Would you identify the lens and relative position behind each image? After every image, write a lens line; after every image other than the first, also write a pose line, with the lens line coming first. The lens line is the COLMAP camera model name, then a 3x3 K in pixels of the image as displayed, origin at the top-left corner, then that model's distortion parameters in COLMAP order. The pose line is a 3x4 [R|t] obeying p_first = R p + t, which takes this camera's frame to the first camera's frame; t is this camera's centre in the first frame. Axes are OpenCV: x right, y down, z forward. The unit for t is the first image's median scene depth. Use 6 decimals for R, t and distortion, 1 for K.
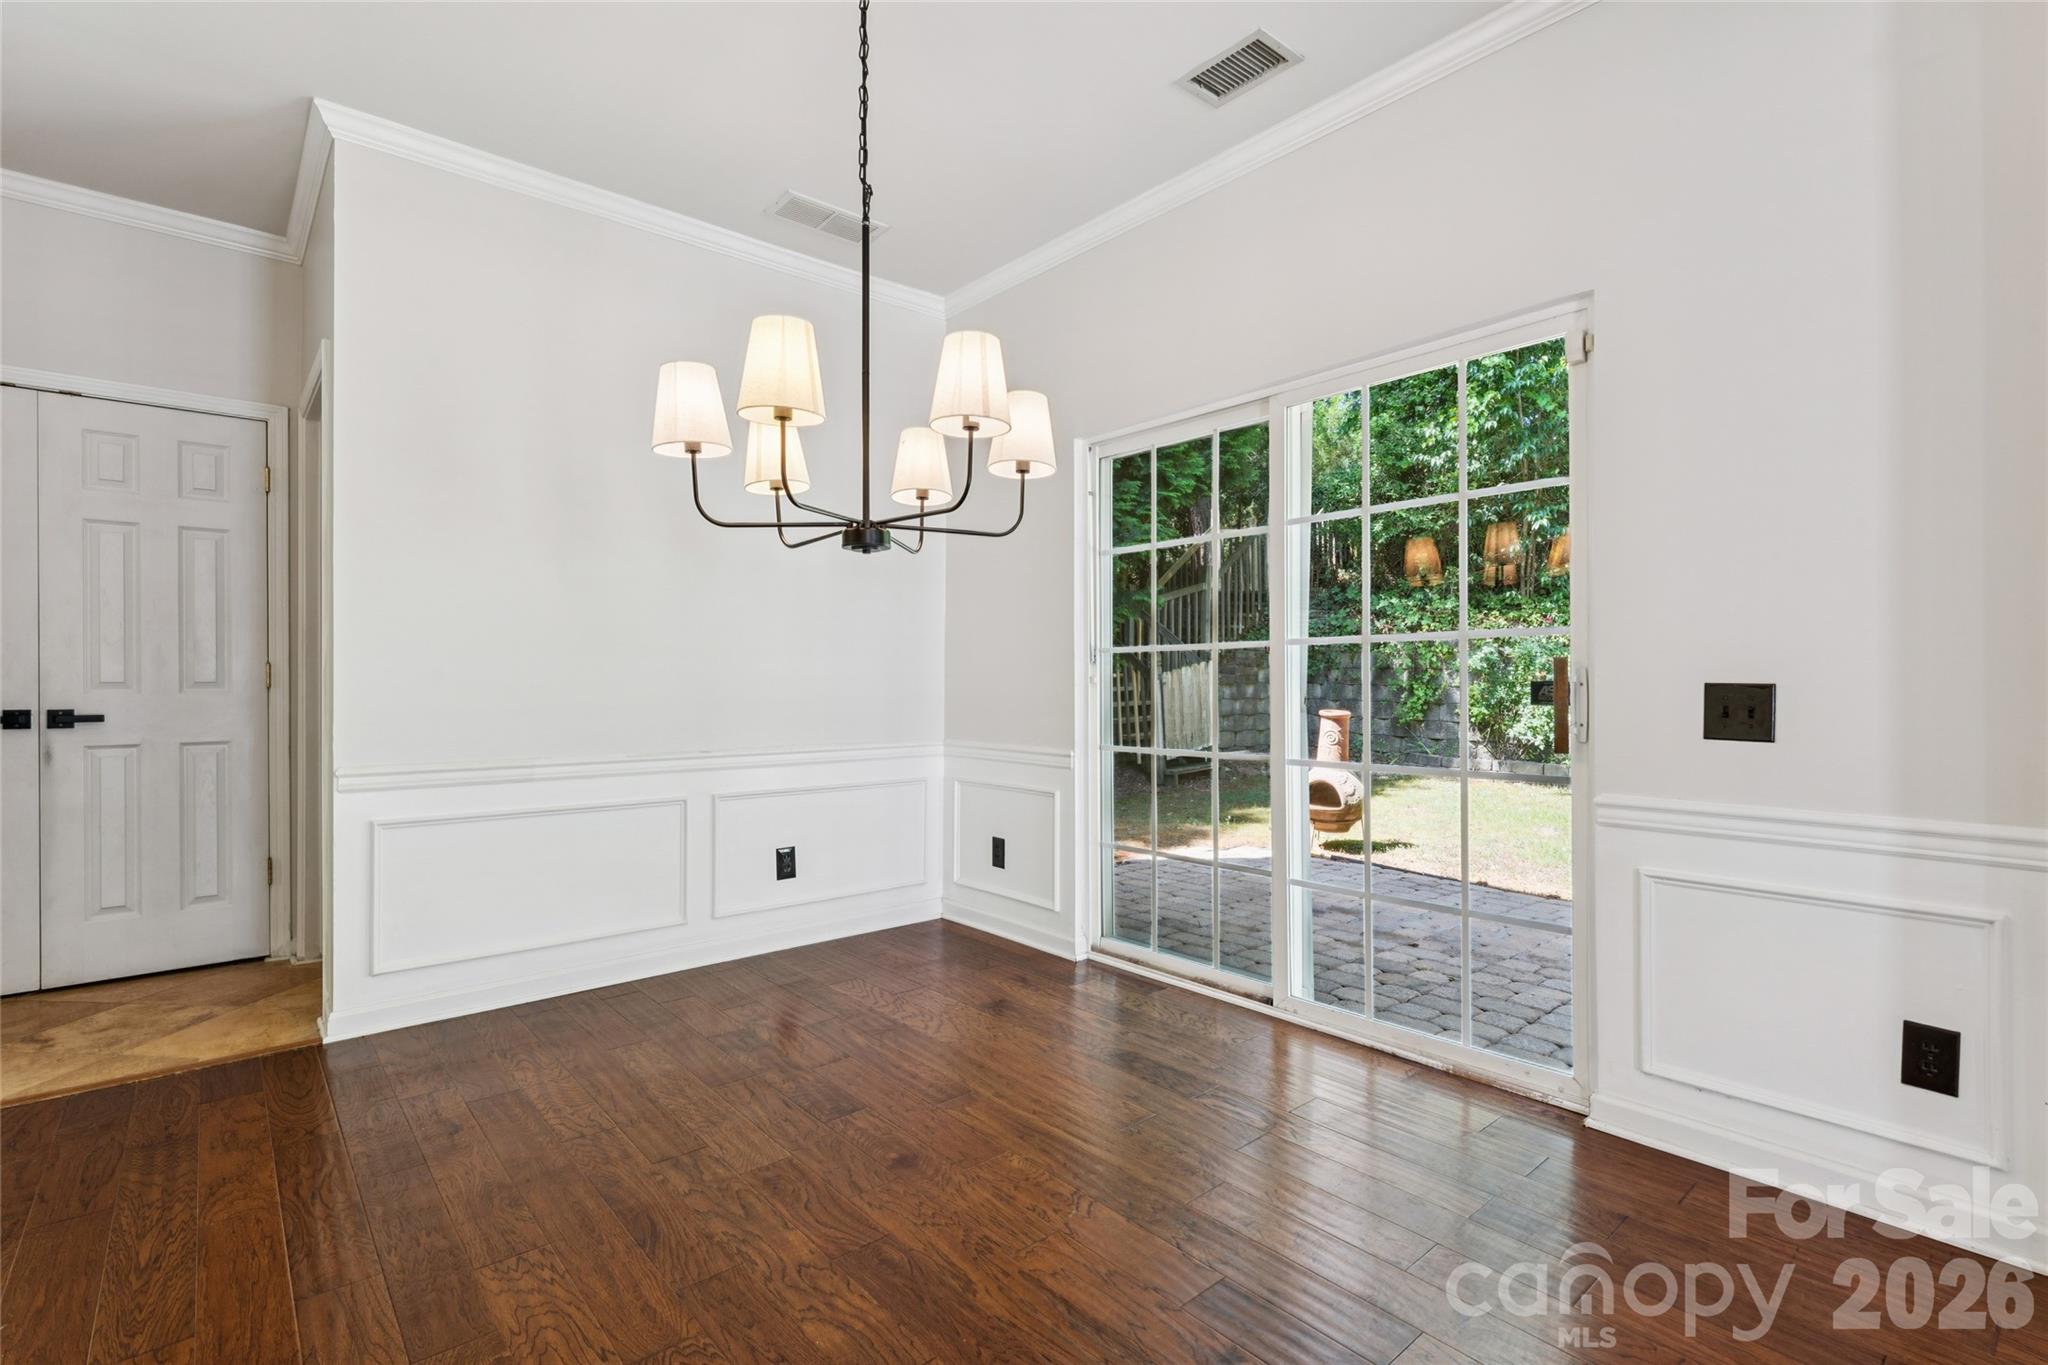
lens RADIAL K [[984.1, 0, 1037.6], [0, 984.1, 679.8], [0, 0, 1]] dist [-0.000678, -0.000610]
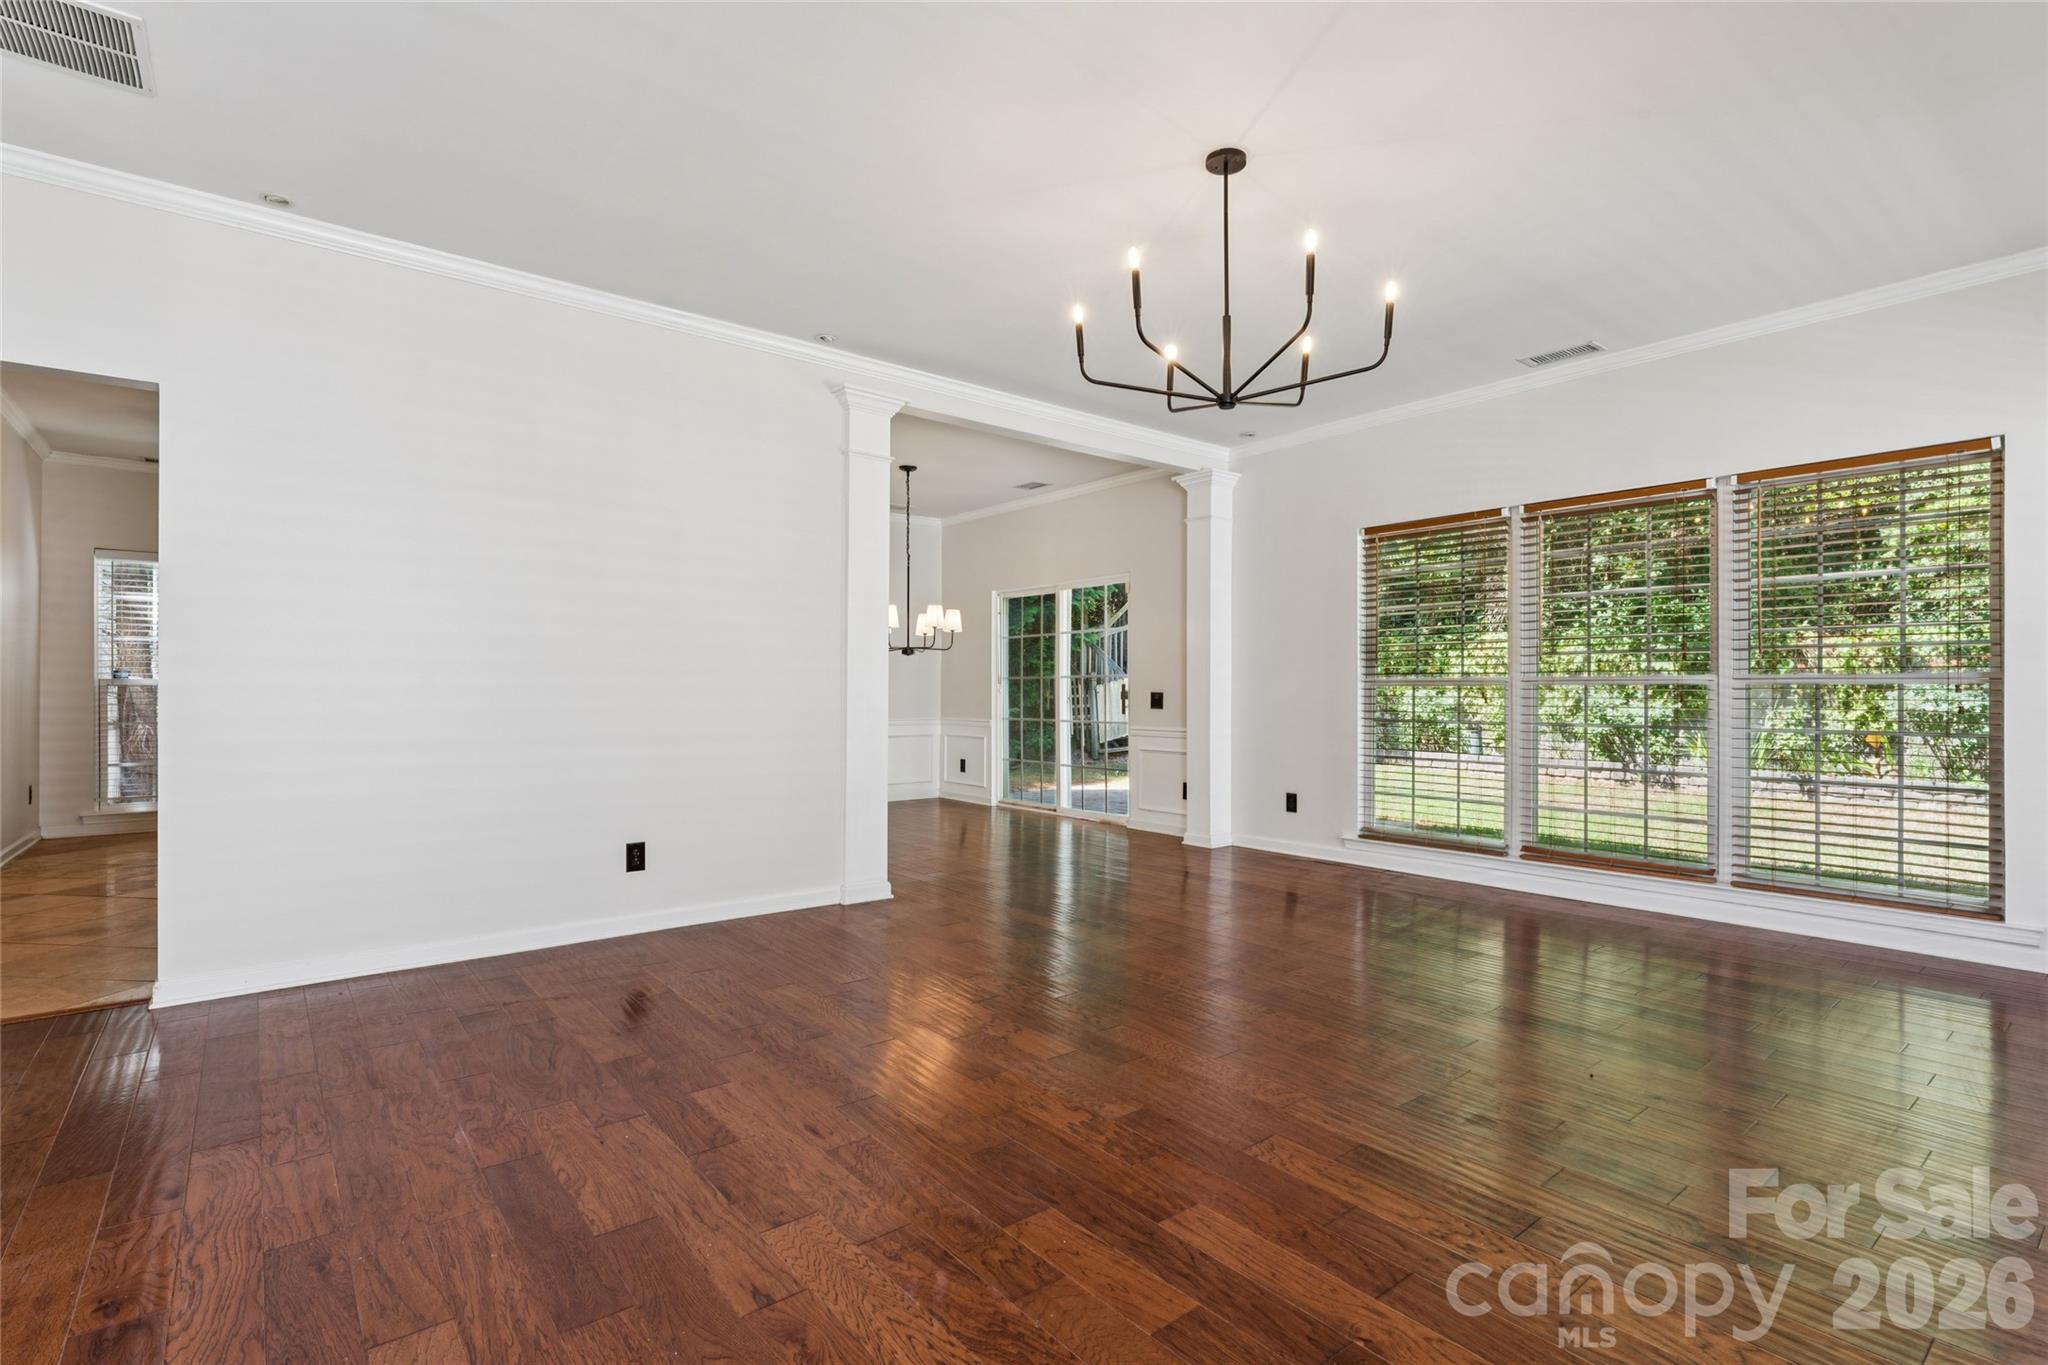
lens RADIAL K [[984.1, 0, 1020.1], [0, 984.1, 684.1], [0, 0, 1]] dist [-0.000678, -0.000610]
pose [[0.998715, 0.004508, -0.050468, 0.228178], [-0.004684, 0.999983, -0.003363, -0.006158], [0.050452, 0.003595, 0.998720, -1.407609]]
